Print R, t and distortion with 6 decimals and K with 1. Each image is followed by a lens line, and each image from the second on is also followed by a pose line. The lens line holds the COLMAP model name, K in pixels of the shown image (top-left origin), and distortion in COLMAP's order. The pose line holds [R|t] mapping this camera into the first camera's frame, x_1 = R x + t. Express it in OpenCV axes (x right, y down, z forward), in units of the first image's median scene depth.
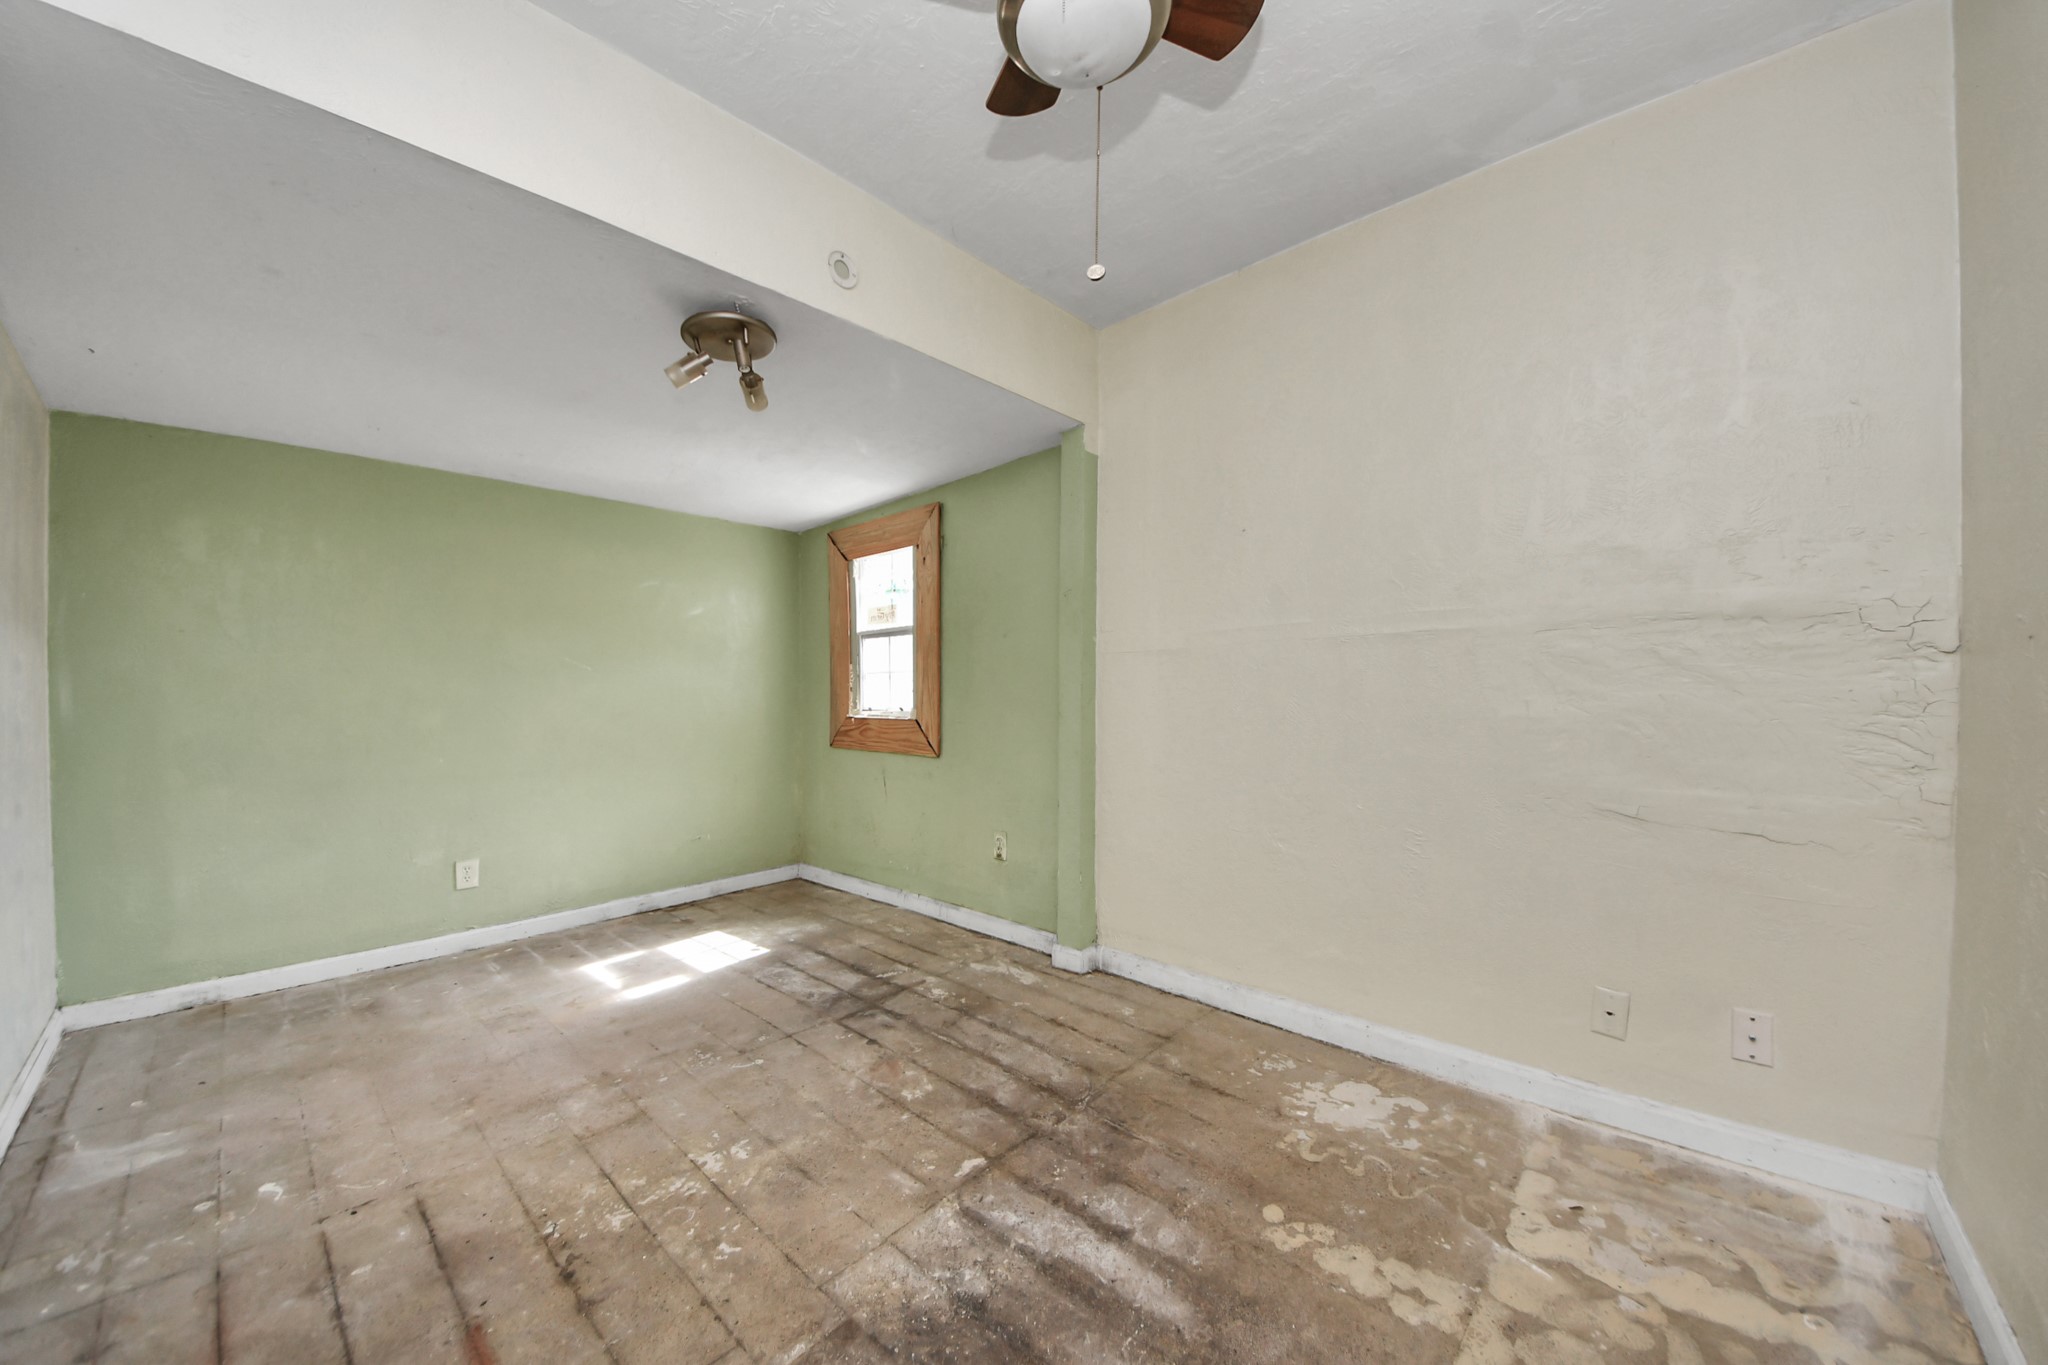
lens RADIAL K [[752.3, 0, 1024.0], [0, 752.3, 682.5], [0, 0, 1]] dist [0.022368, -0.012133]
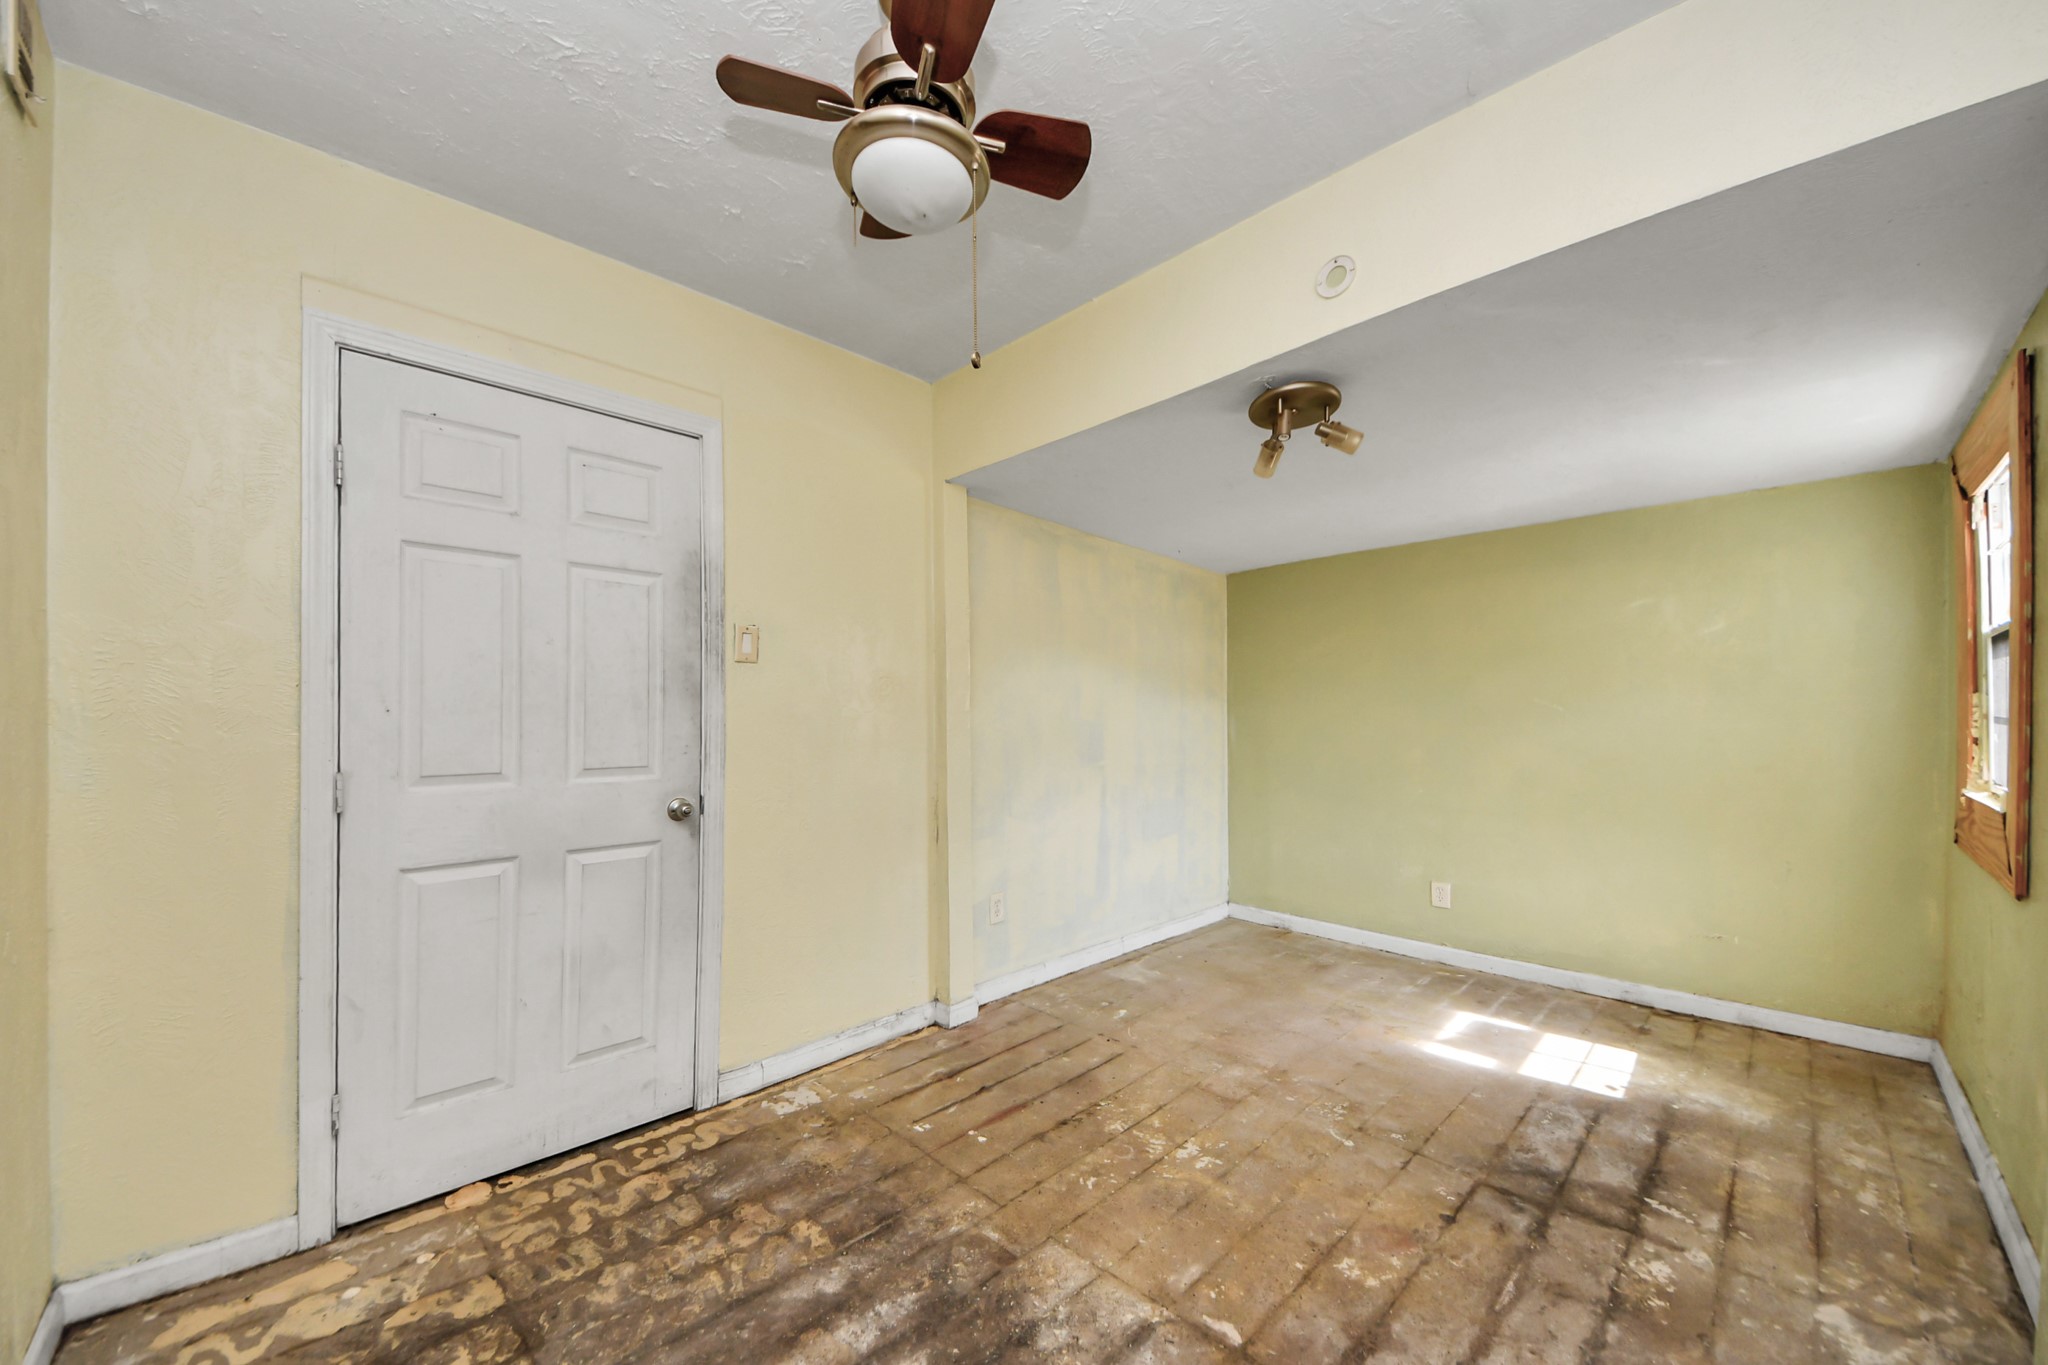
lens RADIAL K [[752.3, 0, 1024.0], [0, 752.3, 682.5], [0, 0, 1]] dist [0.022368, -0.012133]
pose [[-0.051789, -0.033890, -0.998083, 0.554780], [0.012382, 0.999325, -0.034574, -0.040763], [0.998581, -0.014149, -0.051334, 0.565746]]
